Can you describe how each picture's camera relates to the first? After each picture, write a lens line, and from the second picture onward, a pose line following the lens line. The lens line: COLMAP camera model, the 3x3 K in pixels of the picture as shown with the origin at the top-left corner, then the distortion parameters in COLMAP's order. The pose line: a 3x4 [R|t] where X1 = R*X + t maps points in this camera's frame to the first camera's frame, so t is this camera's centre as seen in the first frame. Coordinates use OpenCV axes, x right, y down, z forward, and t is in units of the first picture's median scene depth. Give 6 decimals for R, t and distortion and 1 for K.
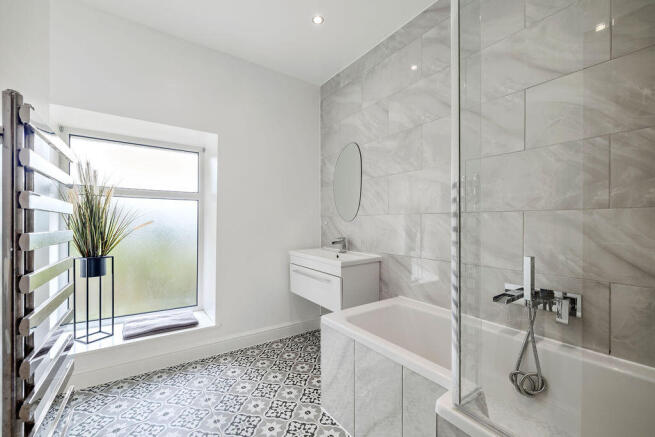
lens RADIAL K [[277.3, 0, 325.8], [0, 277.3, 220.9], [0, 0, 1]] dist [-0.009150, -0.000960]
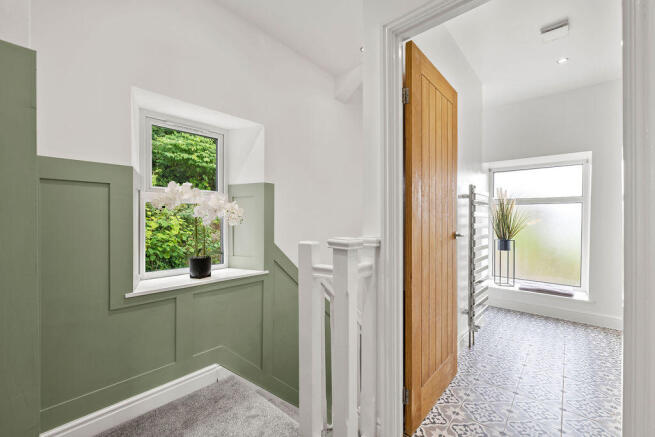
lens RADIAL K [[277.3, 0, 327.4], [0, 277.3, 221.4], [0, 0, 1]] dist [-0.009150, -0.000960]
pose [[0.246980, 0.002560, -0.969017, 0.493799], [-0.004861, 0.999987, 0.001403, 0.013537], [0.969008, 0.004364, 0.246989, -0.448013]]
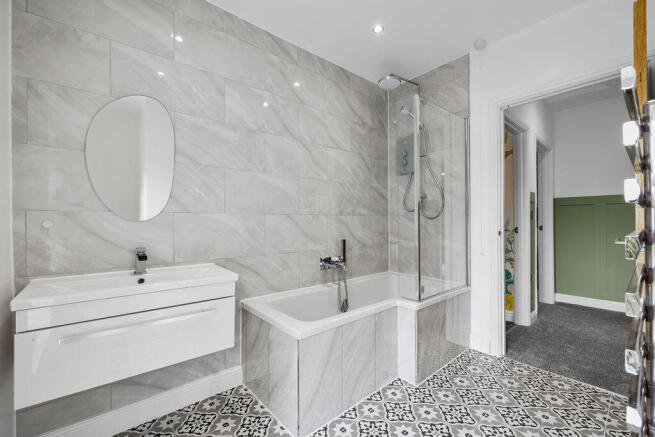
lens RADIAL K [[277.3, 0, 327.1], [0, 277.3, 218.1], [0, 0, 1]] dist [-0.009150, -0.000960]
pose [[-0.115993, 0.016096, 0.993120, -1.179397], [0.004147, 0.999868, -0.015721, 0.013551], [-0.993241, 0.002295, -0.116045, 1.377961]]
